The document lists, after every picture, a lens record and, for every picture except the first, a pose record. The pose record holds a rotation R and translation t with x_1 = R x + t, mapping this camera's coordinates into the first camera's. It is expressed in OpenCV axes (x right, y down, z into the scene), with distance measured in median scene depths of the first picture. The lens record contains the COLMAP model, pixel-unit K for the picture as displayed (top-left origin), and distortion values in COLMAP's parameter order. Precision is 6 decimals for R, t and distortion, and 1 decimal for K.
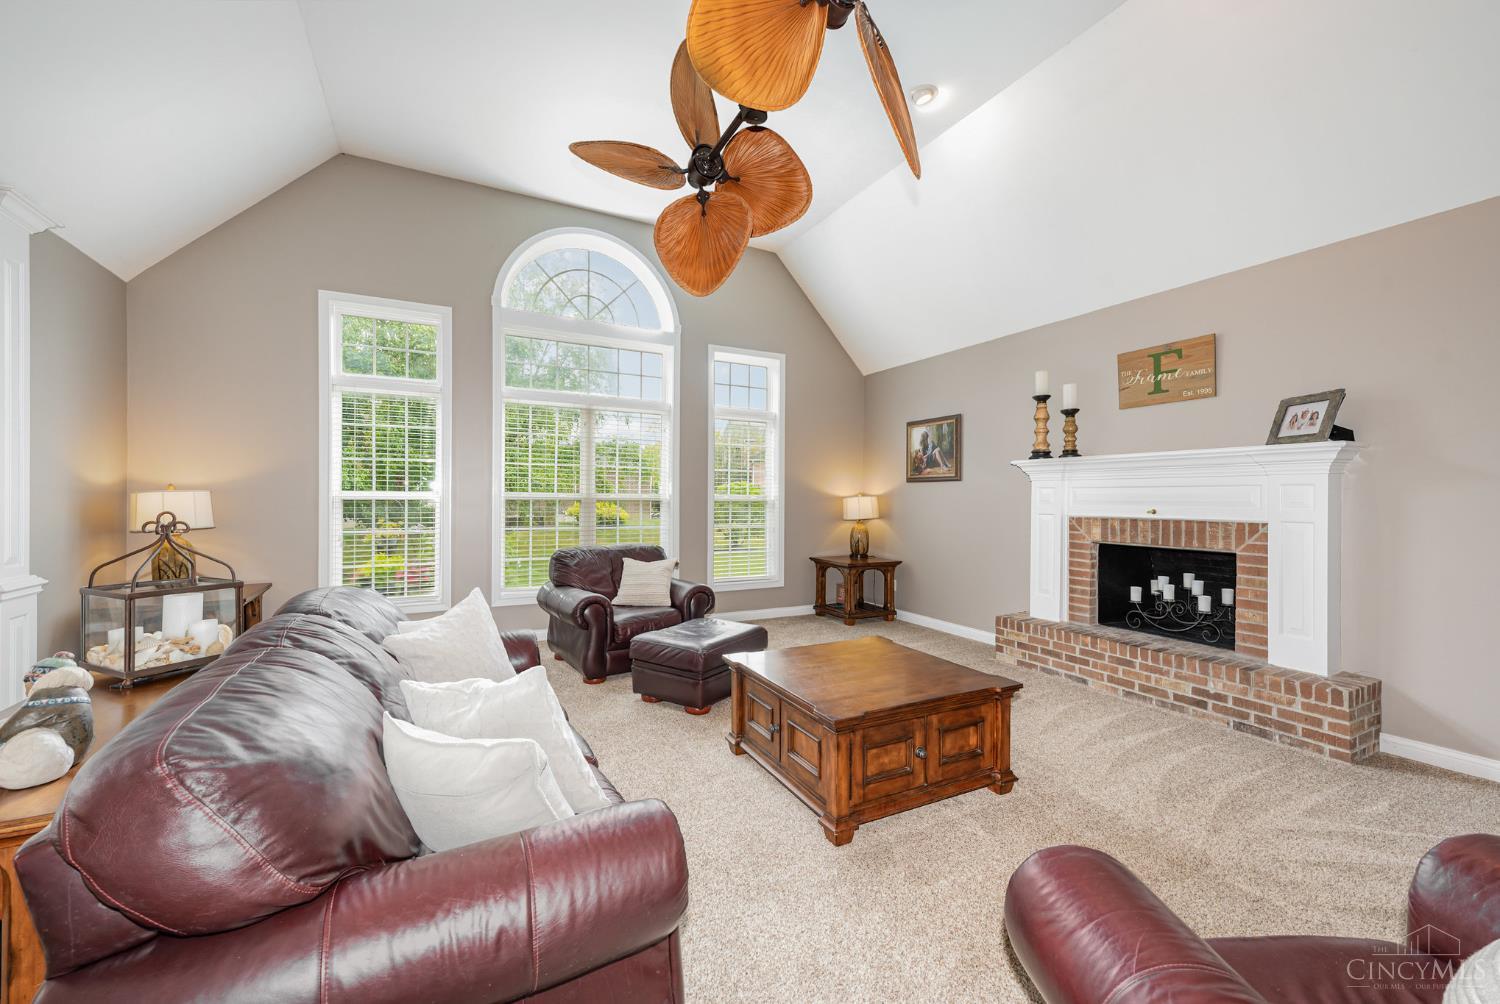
lens RADIAL K [[601.6, 0, 765.9], [0, 601.6, 501.4], [0, 0, 1]] dist [0.010102, 0.000142]
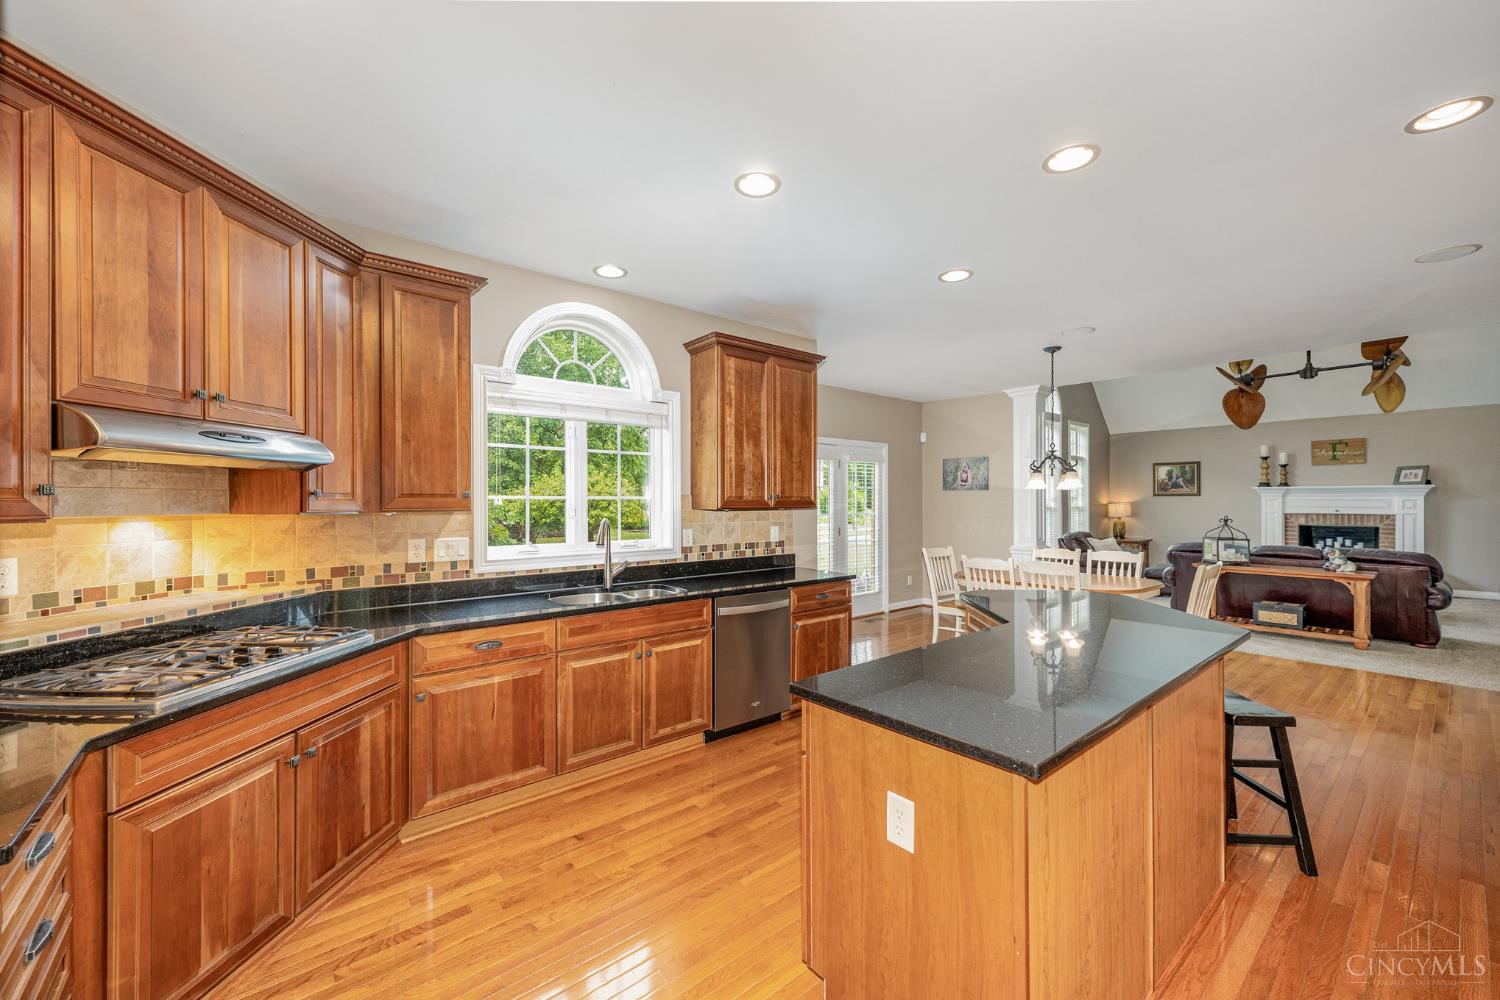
lens RADIAL K [[601.6, 0, 752.3], [0, 601.6, 500.9], [0, 0, 1]] dist [0.010102, 0.000142]
pose [[0.978625, -0.006242, 0.205557, -1.981393], [0.007477, 0.999958, -0.005228, -0.024452], [-0.205516, 0.006653, 0.978631, -0.812334]]
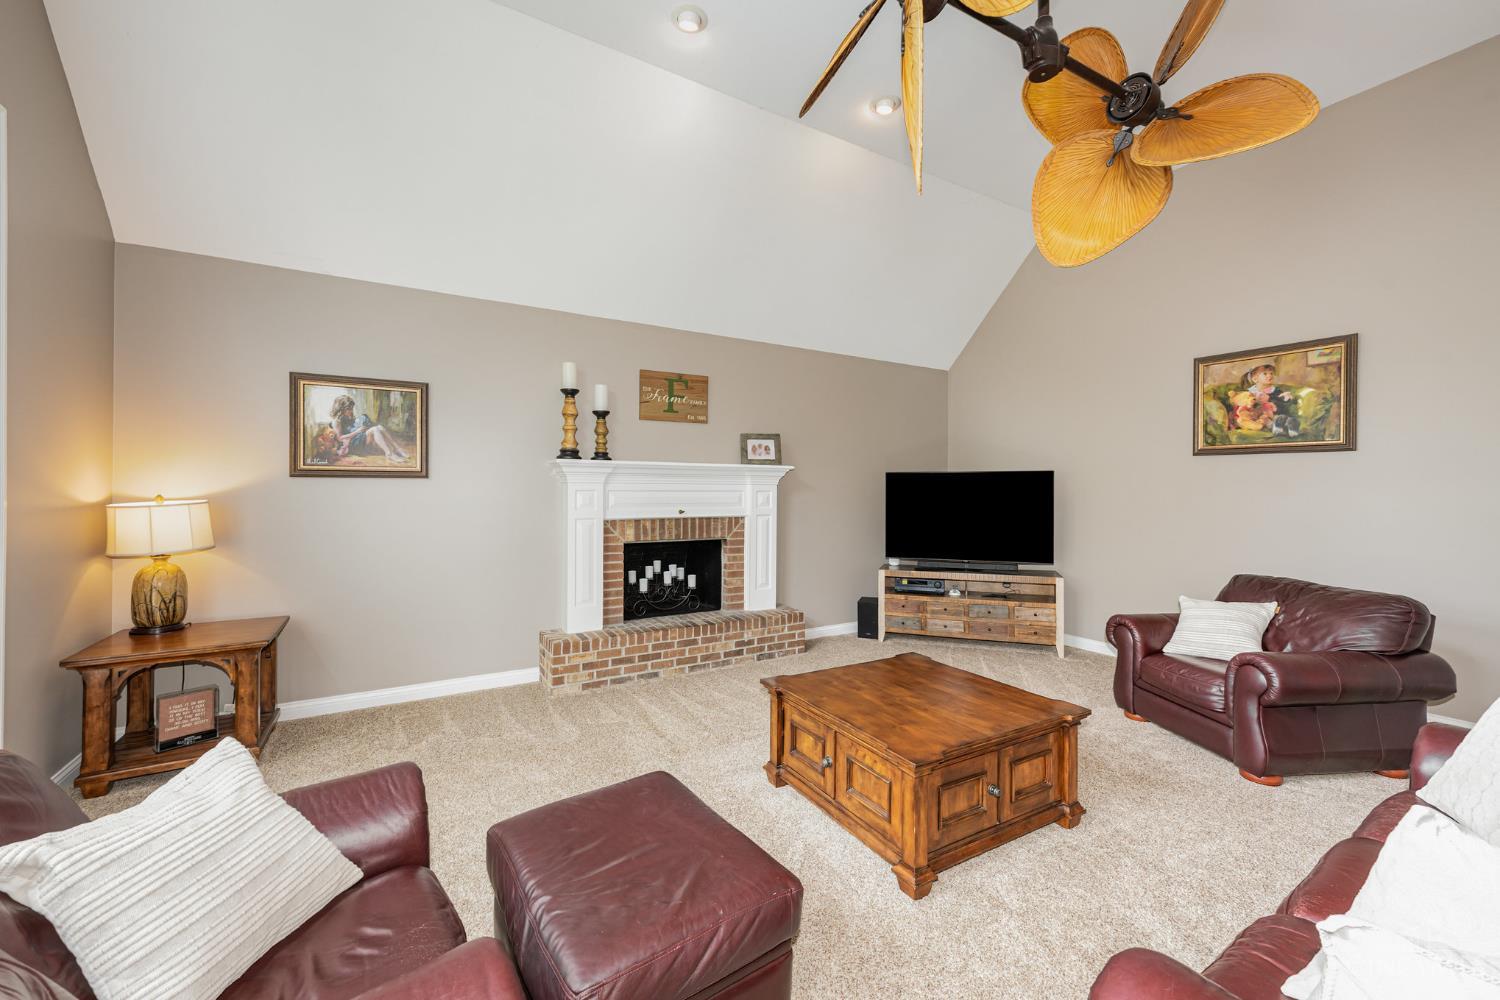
lens RADIAL K [[601.6, 0, 741.6], [0, 601.6, 487.5], [0, 0, 1]] dist [0.010102, 0.000142]
pose [[-0.036962, 0.001805, 0.999315, -0.527758], [0.004520, 0.999988, -0.001639, -0.027060], [-0.999306, 0.004456, -0.036970, 0.877136]]
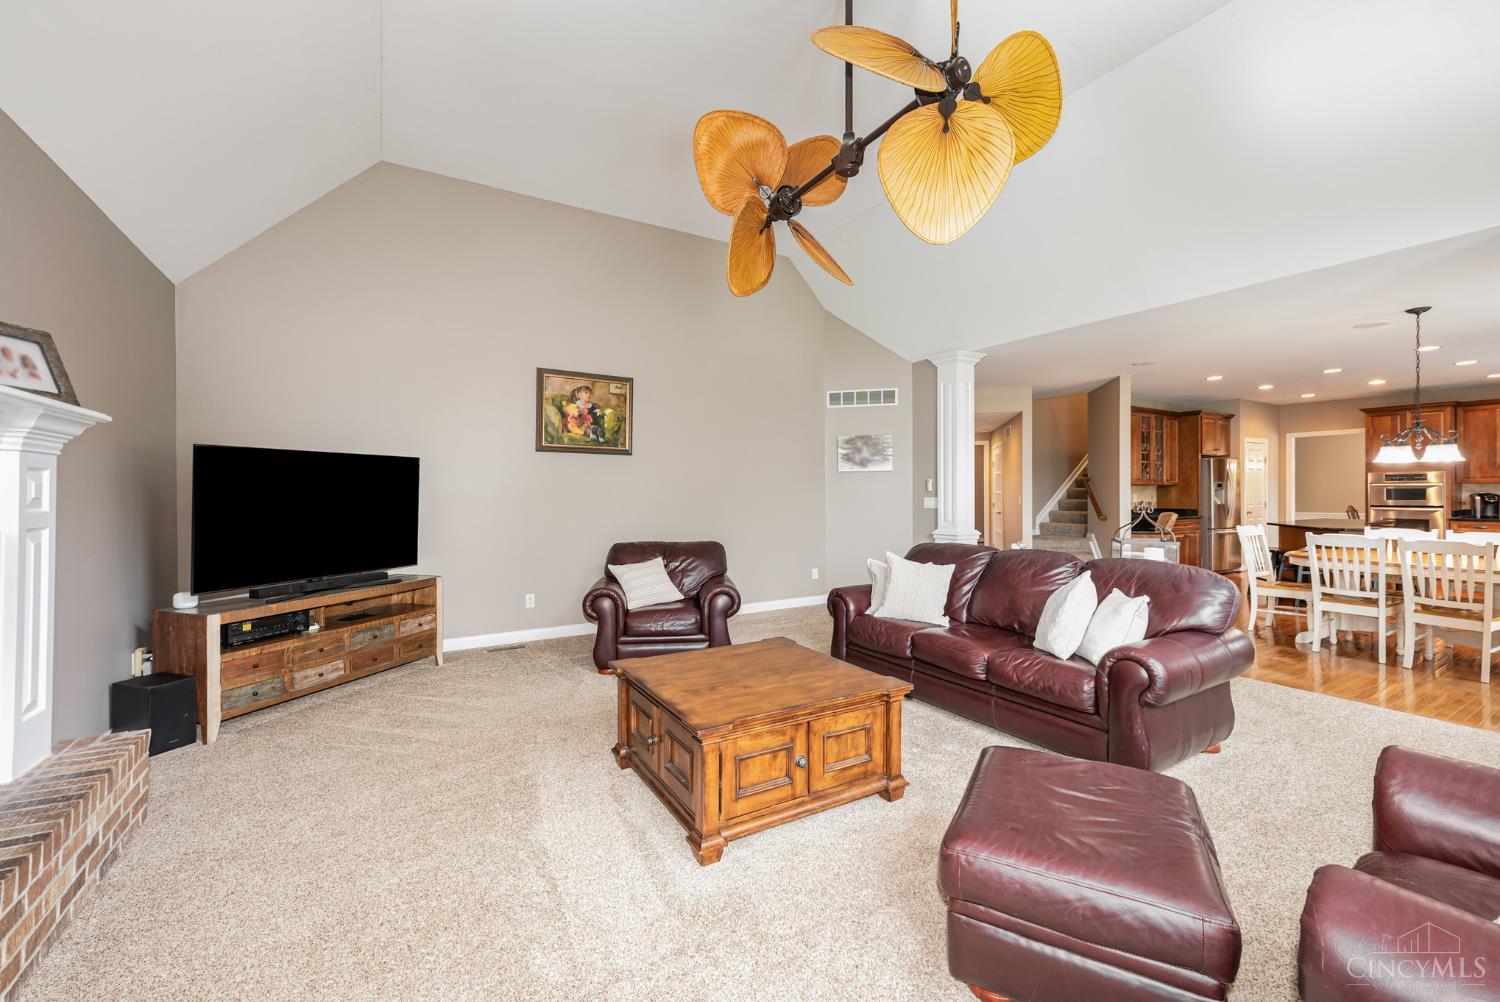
lens RADIAL K [[601.6, 0, 770.9], [0, 601.6, 492.5], [0, 0, 1]] dist [0.010102, 0.000142]
pose [[-0.998200, 0.002206, -0.059931, 0.125559], [0.001703, 0.999963, 0.008440, -0.005665], [0.059947, 0.008323, -0.998167, 1.316199]]
